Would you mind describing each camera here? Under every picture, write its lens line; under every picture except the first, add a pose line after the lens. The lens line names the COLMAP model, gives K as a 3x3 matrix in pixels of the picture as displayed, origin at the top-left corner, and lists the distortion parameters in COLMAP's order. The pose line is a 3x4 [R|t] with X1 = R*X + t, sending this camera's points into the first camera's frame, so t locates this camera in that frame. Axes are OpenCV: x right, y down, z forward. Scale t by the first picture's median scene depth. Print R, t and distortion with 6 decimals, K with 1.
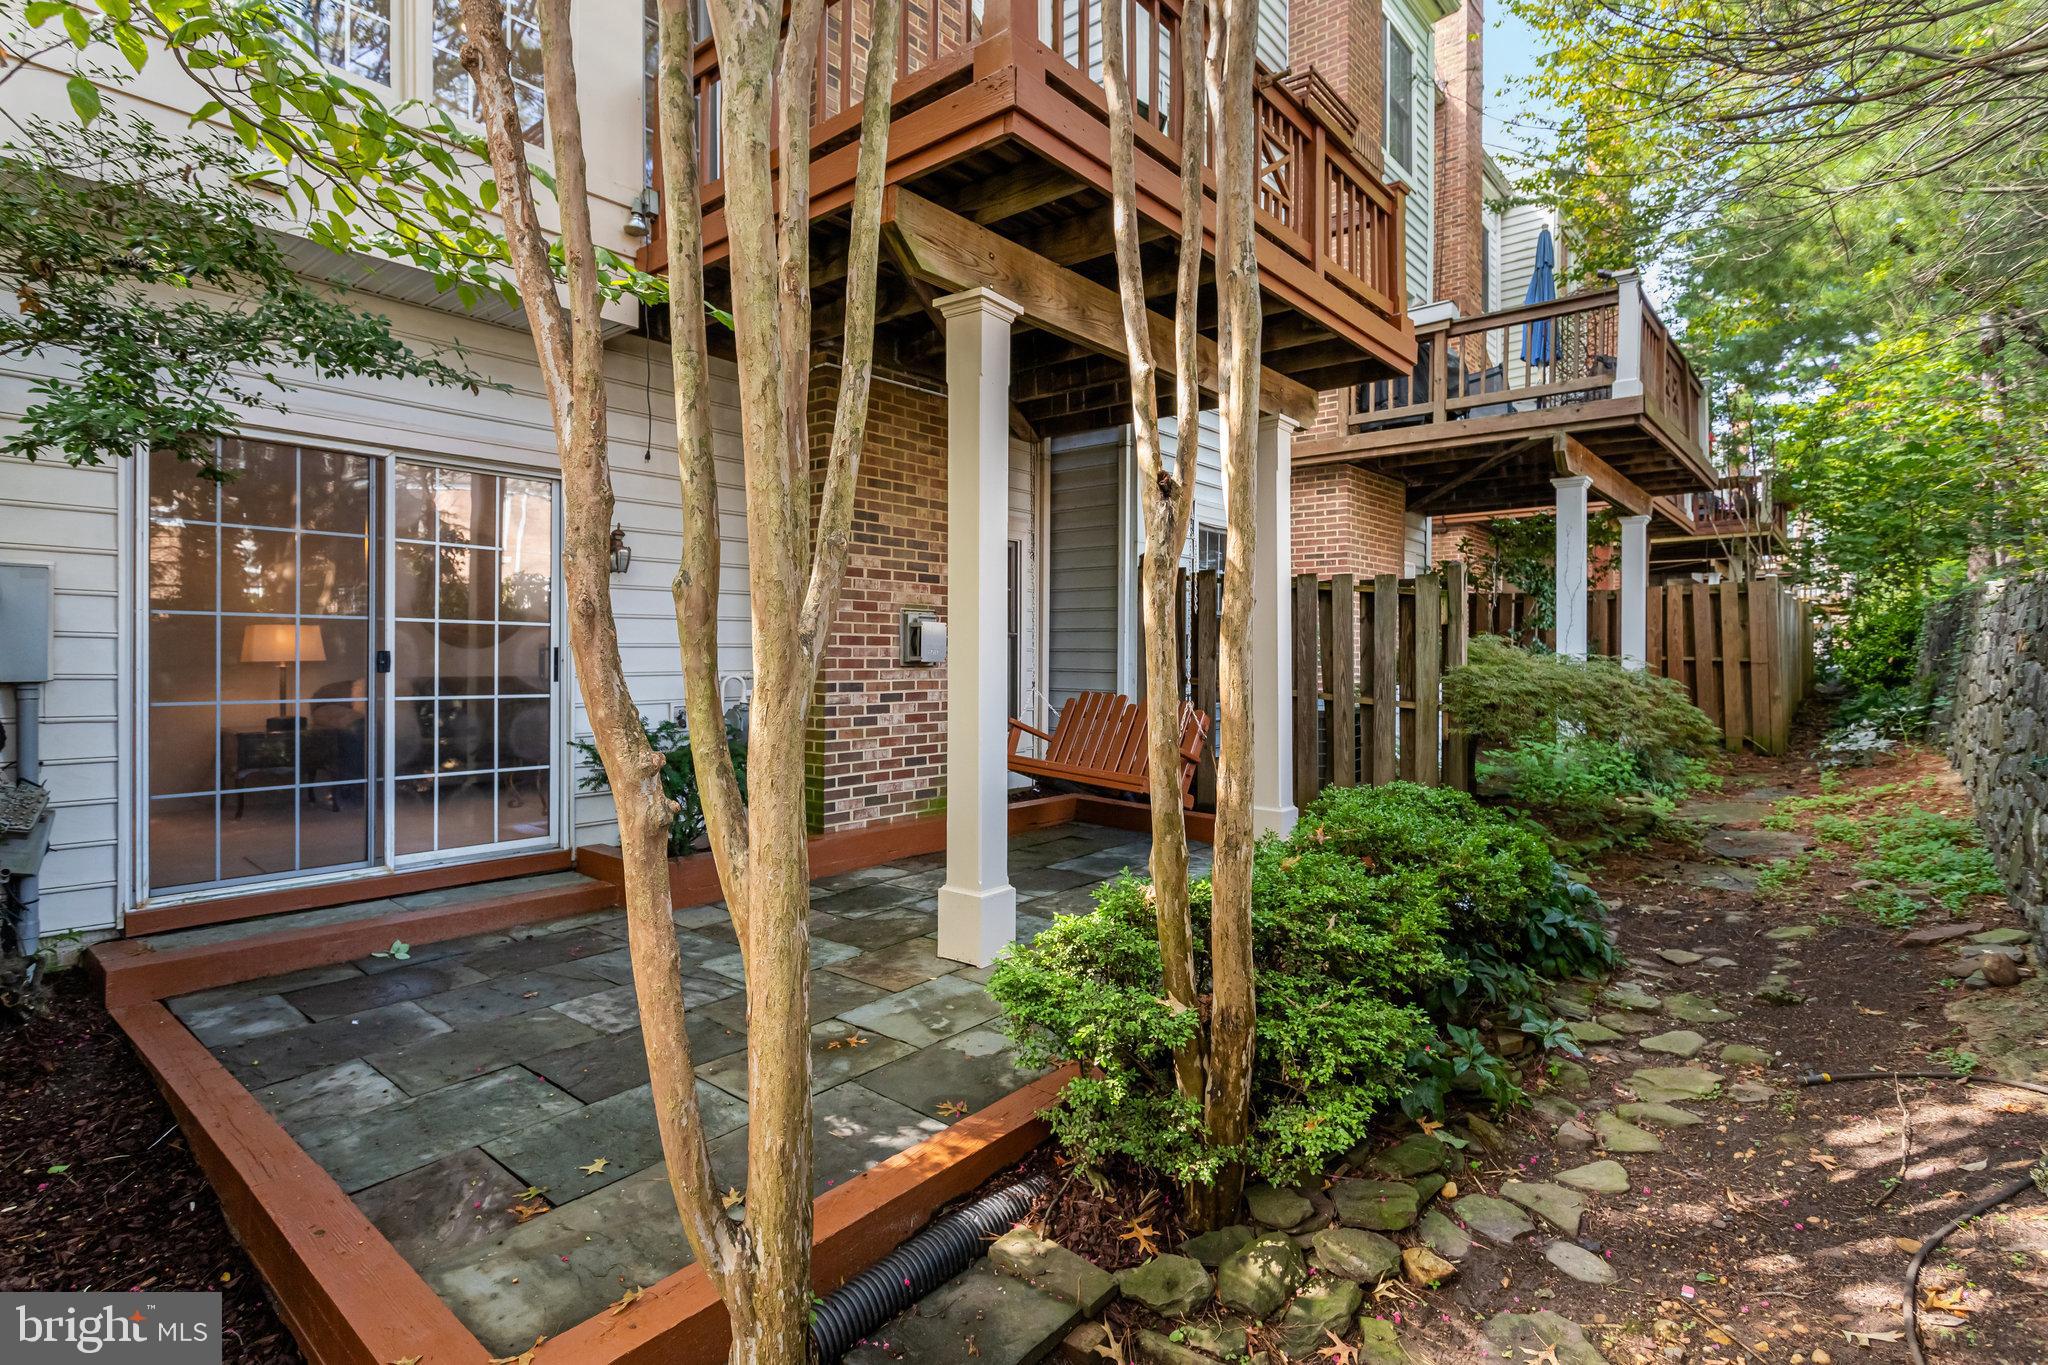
lens RADIAL K [[998.8, 0, 1019.0], [0, 998.8, 670.3], [0, 0, 1]] dist [-0.012042, 0.000615]
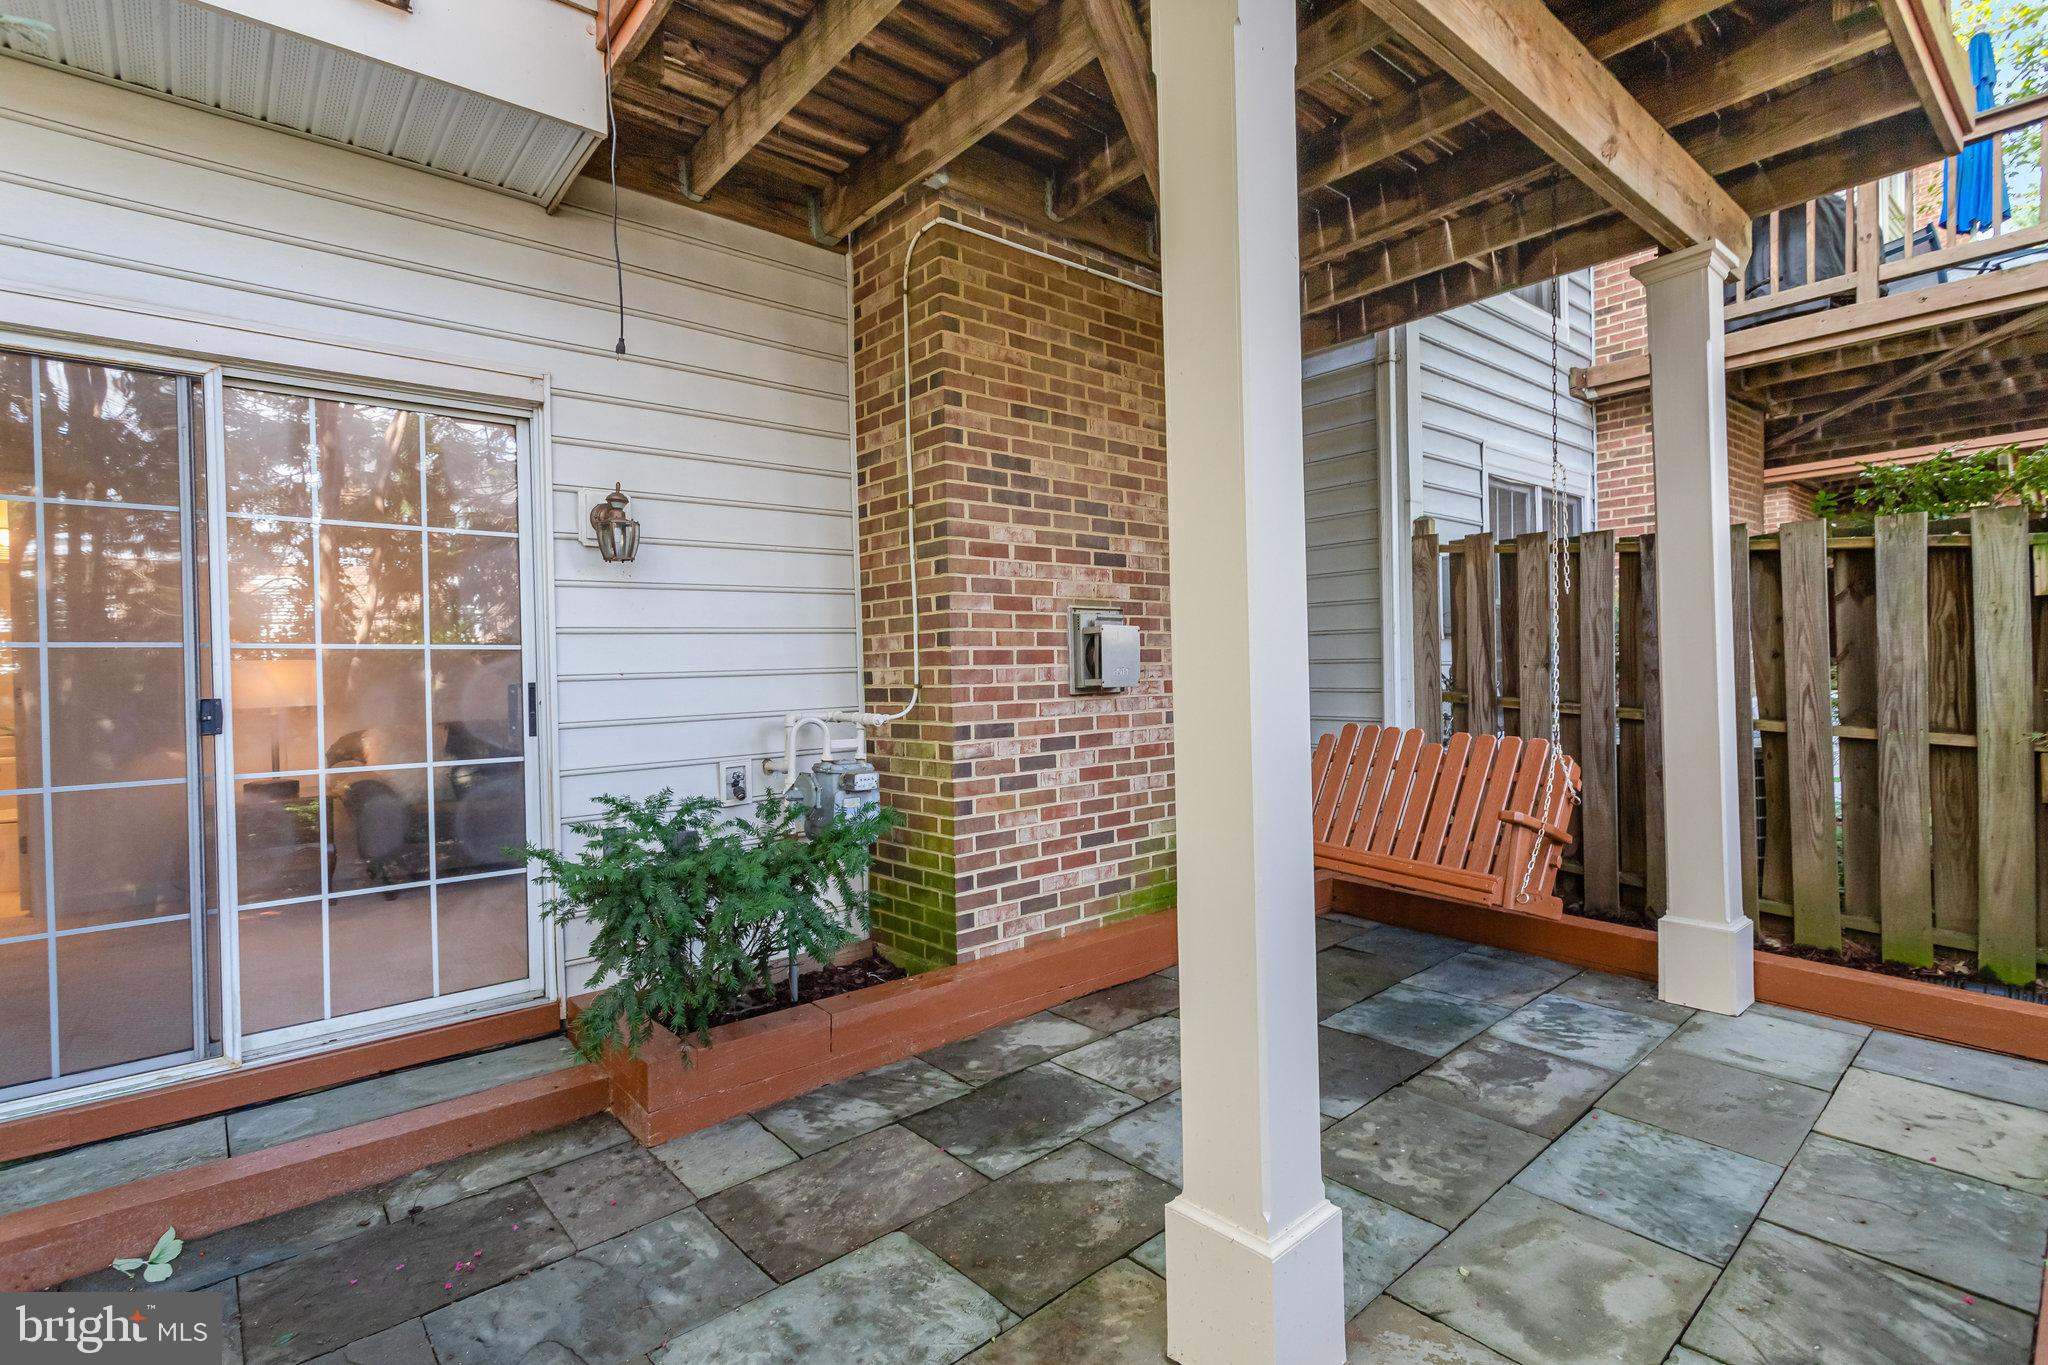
lens RADIAL K [[964.7, 0, 1024.0], [0, 964.7, 682.5], [0, 0, 1]] dist [0.009975, 0.000772]
pose [[0.985202, -0.027548, -0.169167, -0.042919], [0.027134, 0.999620, -0.004758, -0.010185], [0.169234, 0.000097, 0.985576, 0.383660]]
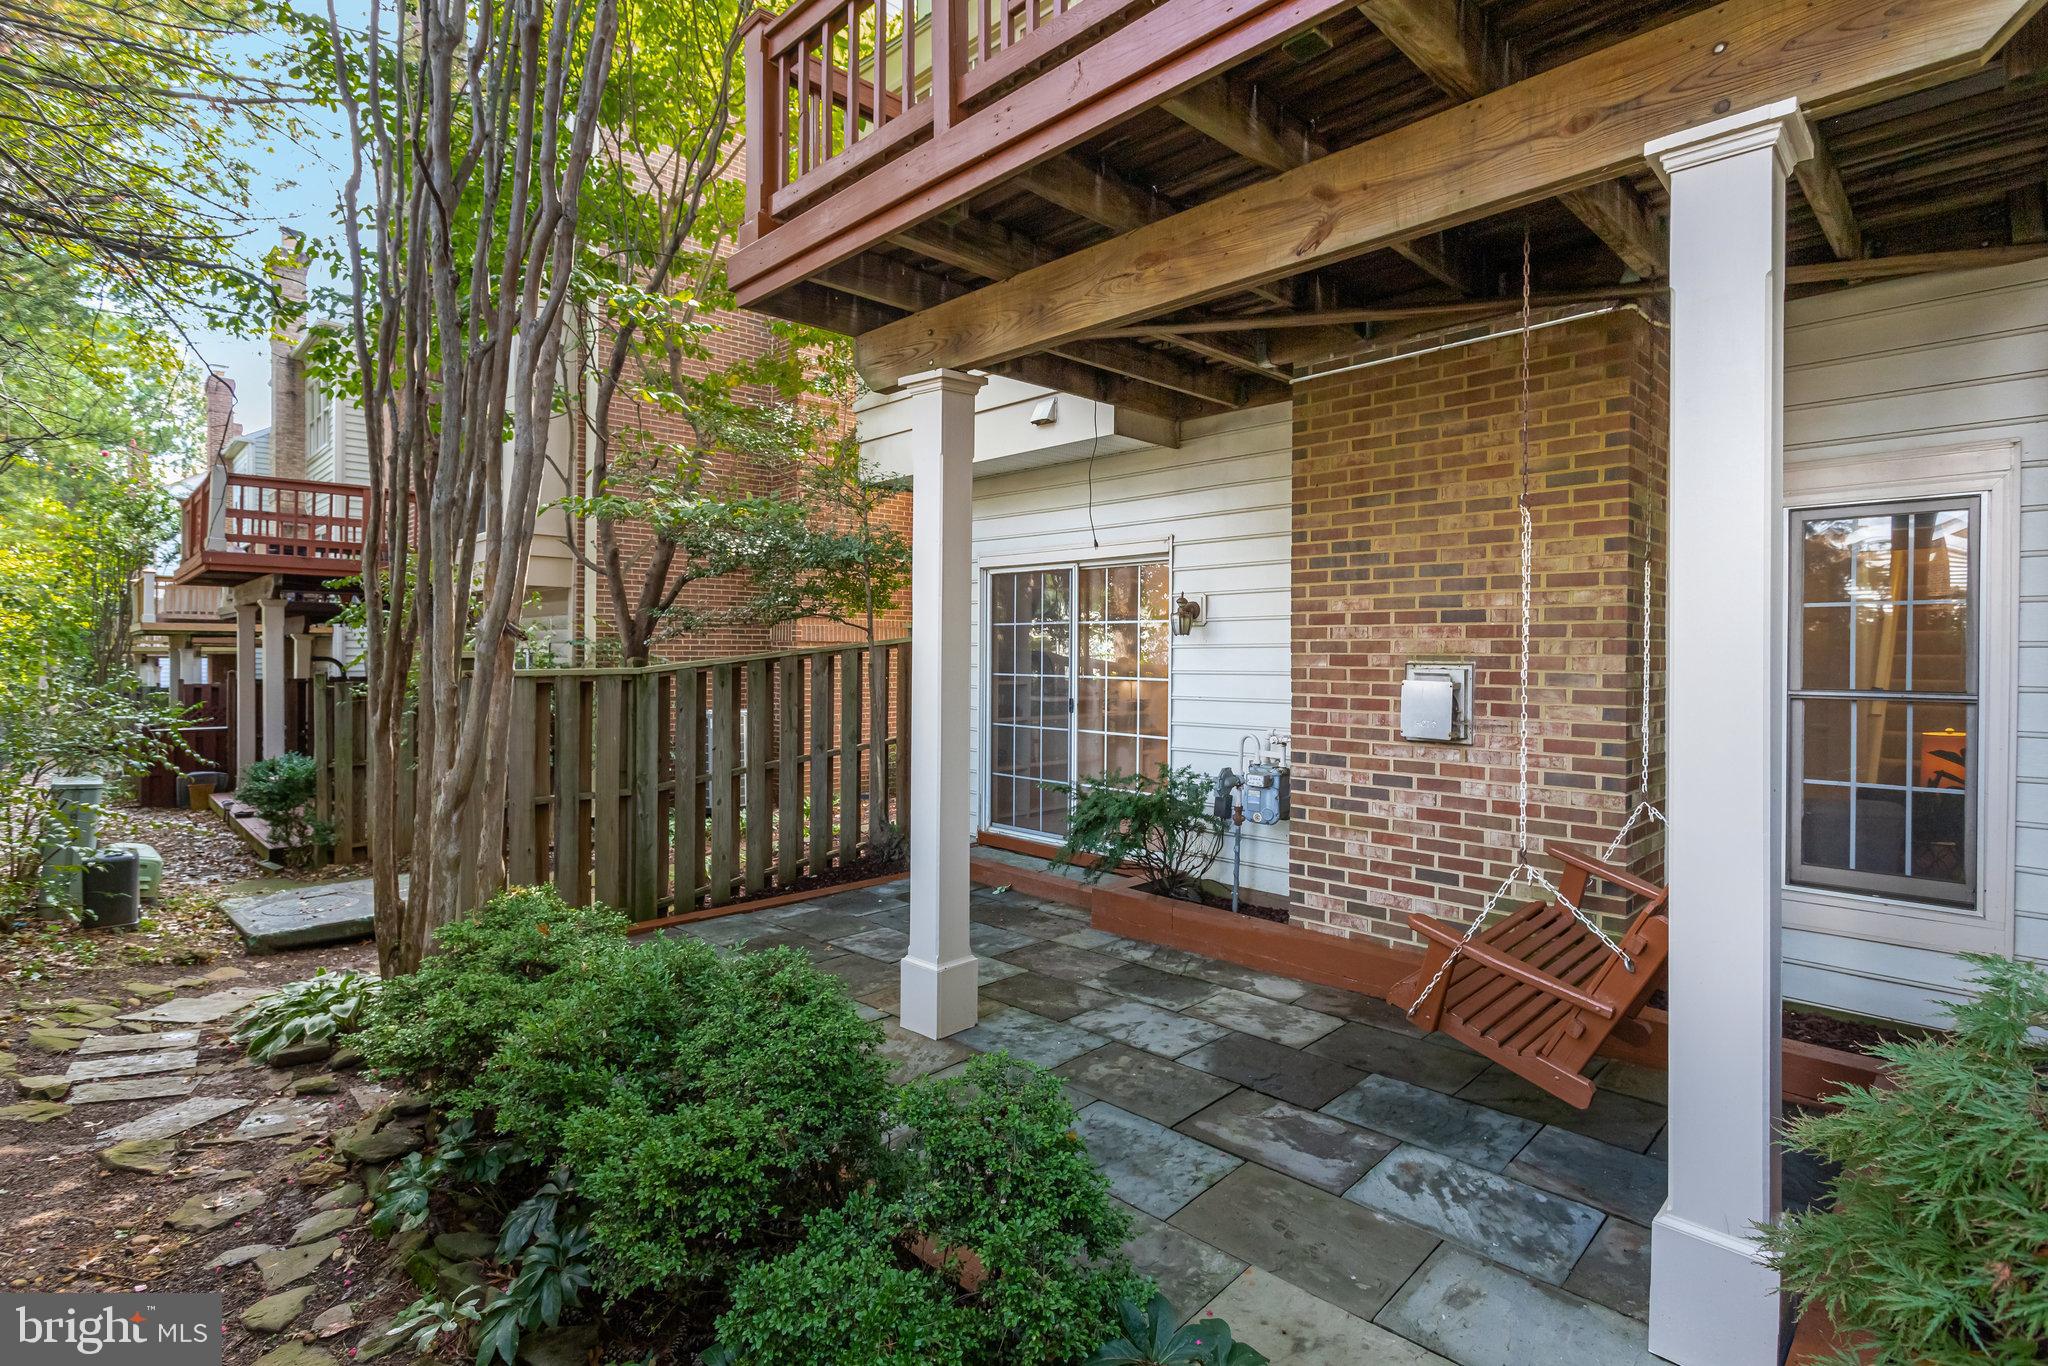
lens RADIAL K [[964.7, 0, 1024.0], [0, 964.7, 683.0], [0, 0, 1]] dist [0.009975, 0.000772]
pose [[-0.080646, 0.022035, -0.996499, 0.622035], [-0.022330, 0.999465, 0.023908, -0.057885], [0.996493, 0.024180, -0.080110, 0.791637]]
